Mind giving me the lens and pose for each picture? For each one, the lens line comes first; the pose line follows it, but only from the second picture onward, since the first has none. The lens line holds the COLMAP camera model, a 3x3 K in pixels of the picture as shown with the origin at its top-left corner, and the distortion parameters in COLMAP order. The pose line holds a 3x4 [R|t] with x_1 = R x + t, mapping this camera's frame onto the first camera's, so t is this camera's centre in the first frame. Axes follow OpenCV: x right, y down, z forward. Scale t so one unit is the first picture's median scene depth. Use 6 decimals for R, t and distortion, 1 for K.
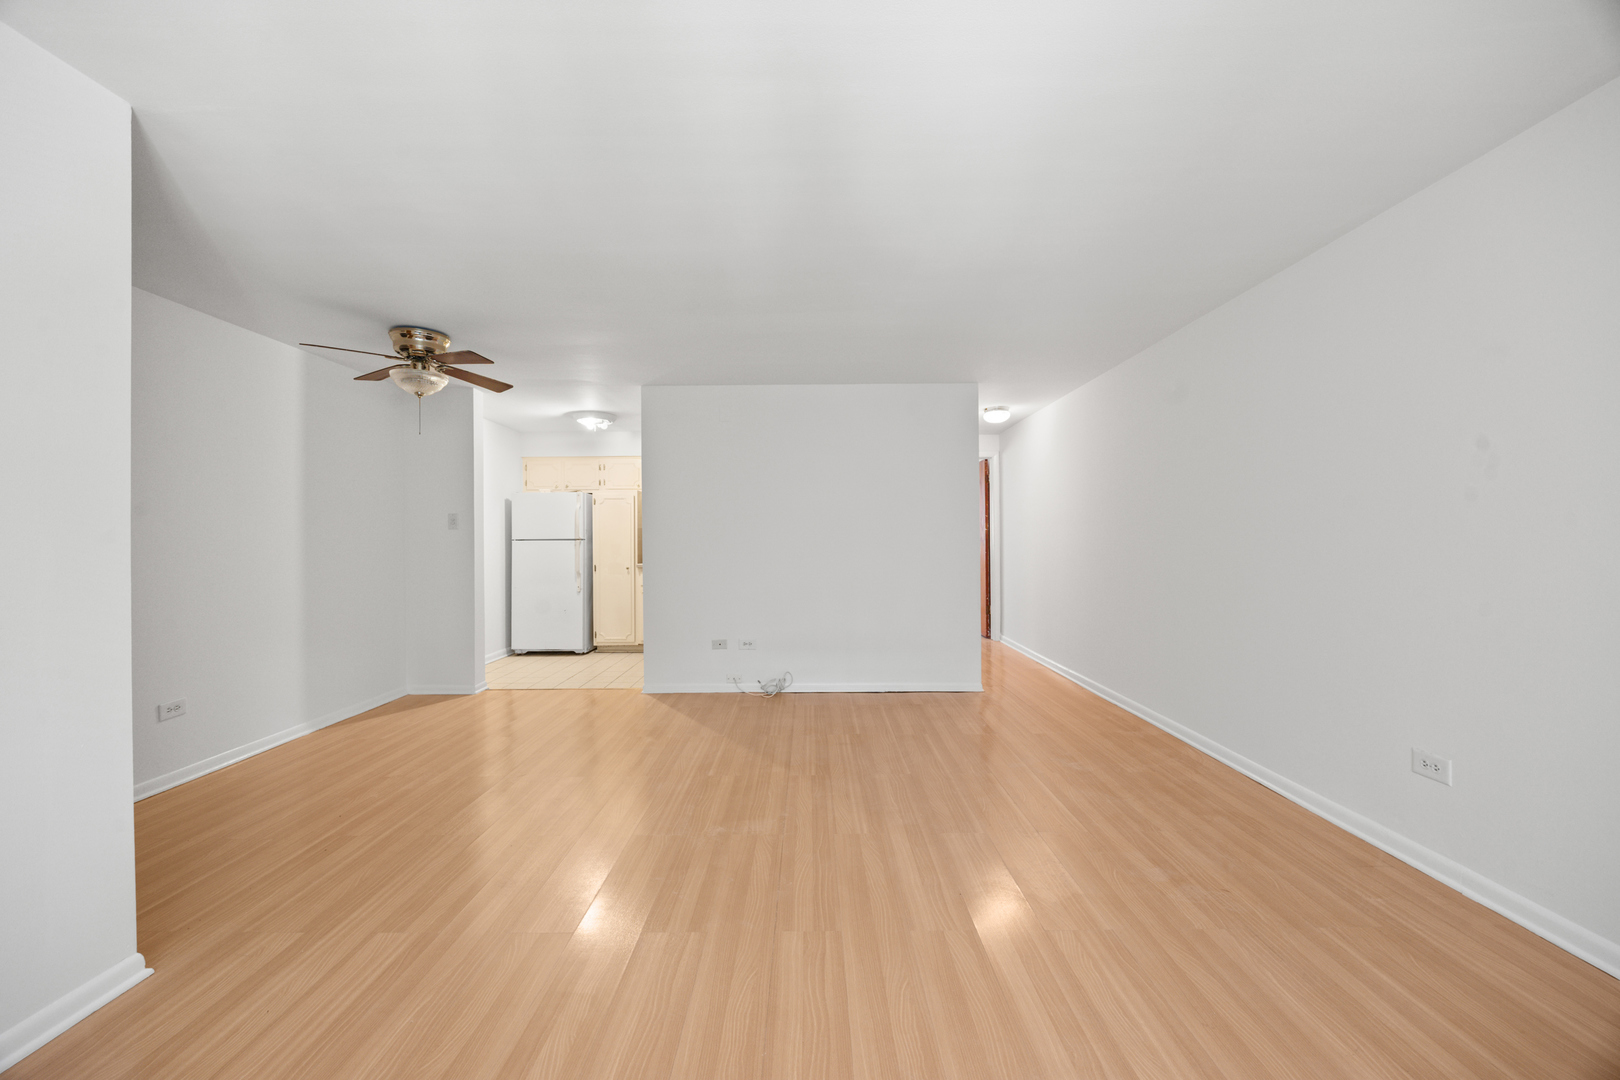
lens RADIAL K [[619.6, 0, 803.6], [0, 619.6, 545.4], [0, 0, 1]] dist [0.000025, -0.000026]
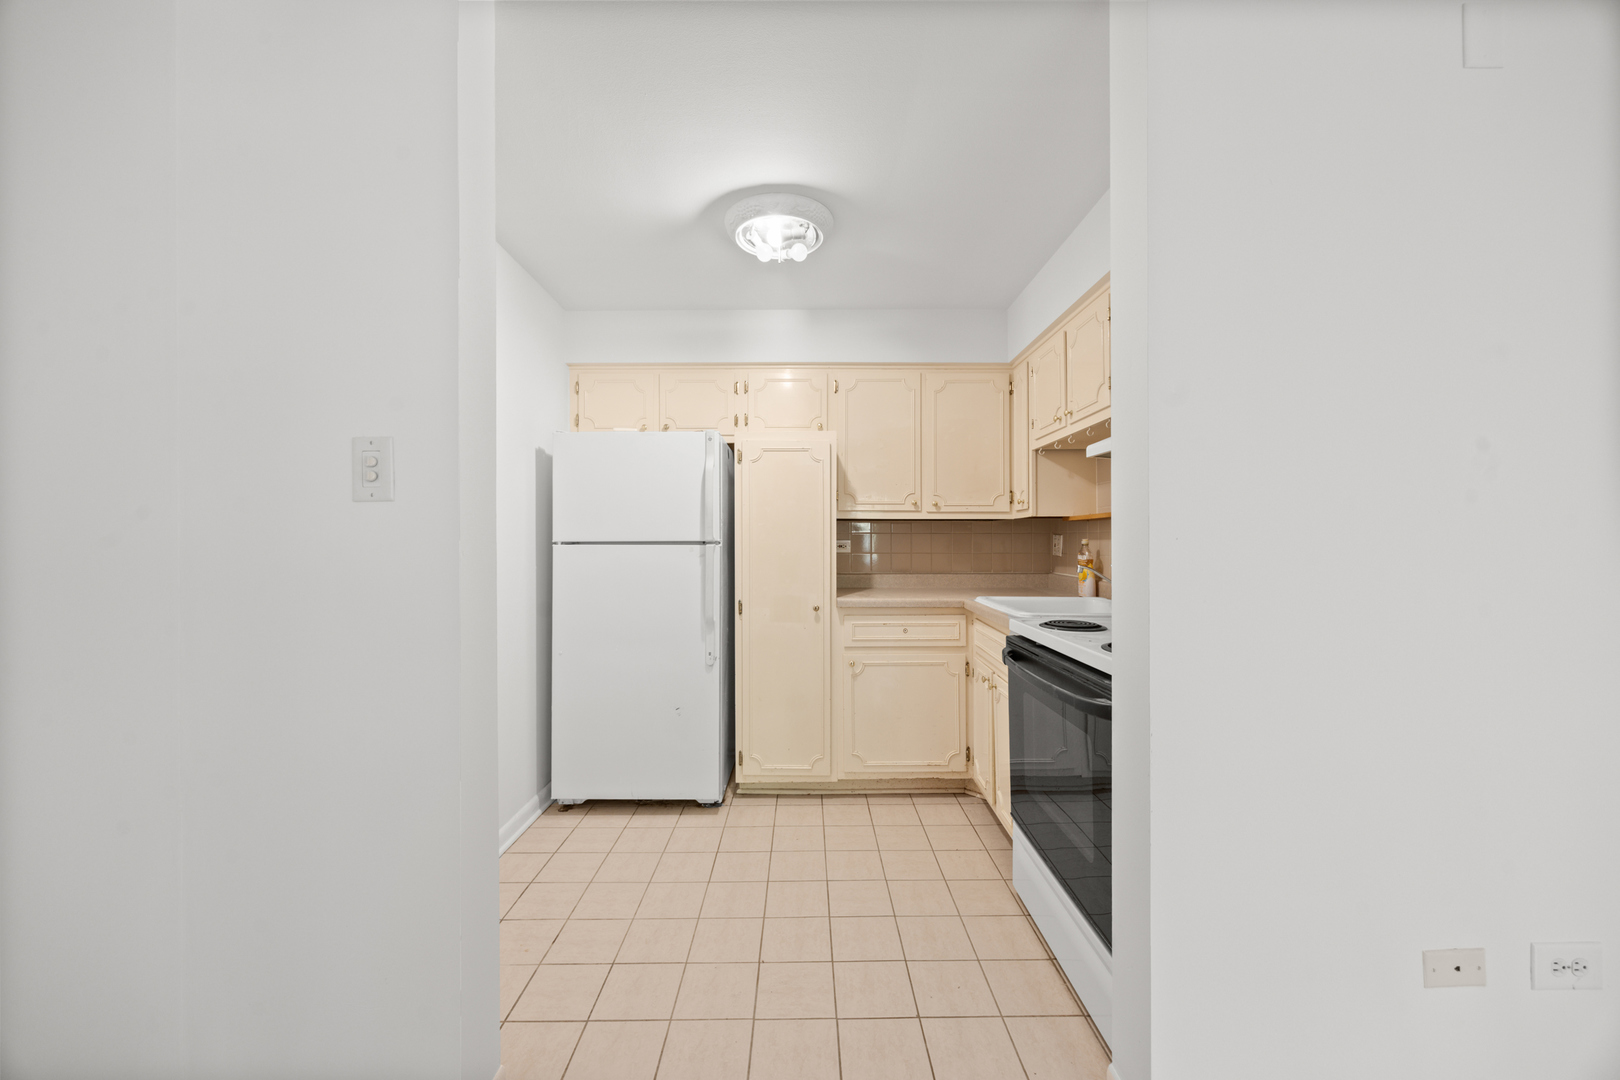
lens RADIAL K [[619.6, 0, 803.6], [0, 619.6, 545.4], [0, 0, 1]] dist [0.000025, -0.000026]
pose [[0.999937, 0.001578, 0.011096, -0.297961], [-0.001548, 0.999995, -0.002753, -0.006456], [-0.011101, 0.002736, 0.999935, 0.560935]]
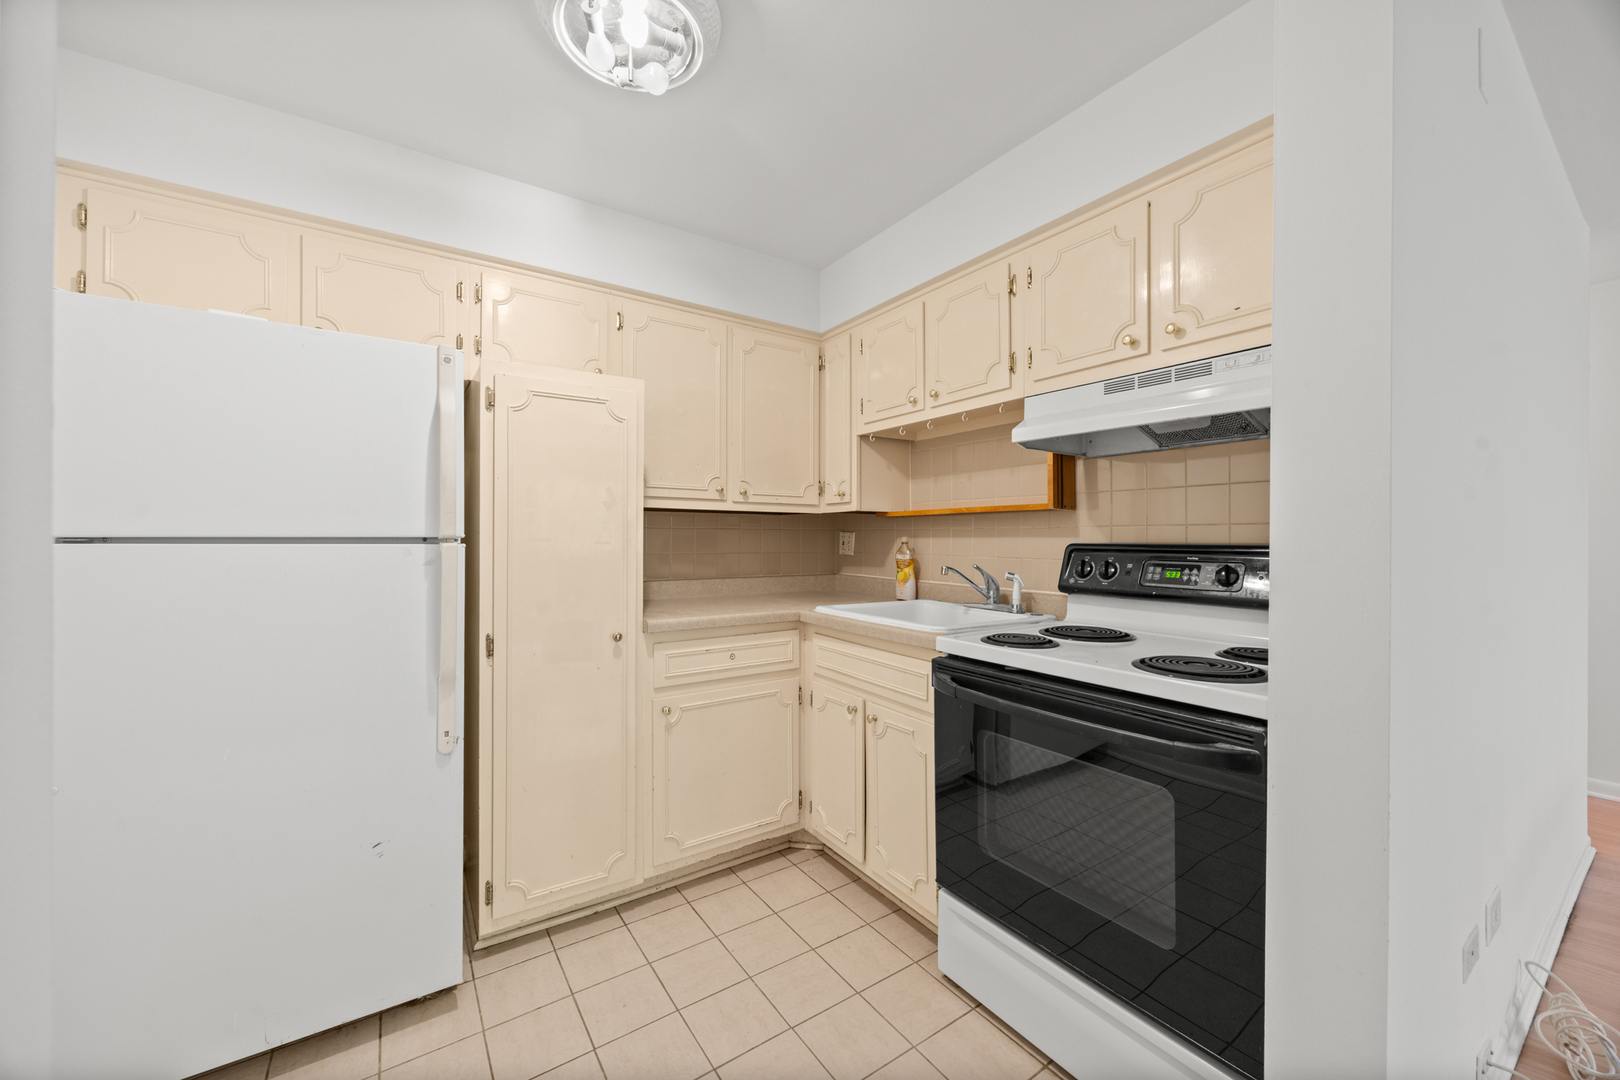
lens RADIAL K [[623.3, 0, 810.0], [0, 623.3, 540.0], [0, 0, 1]] dist [0.000062, 0.000146]
pose [[0.820392, 0.003652, 0.571790, -0.379804], [0.000354, 0.999976, -0.006896, -0.007605], [-0.571801, 0.005860, 0.820371, 0.702160]]
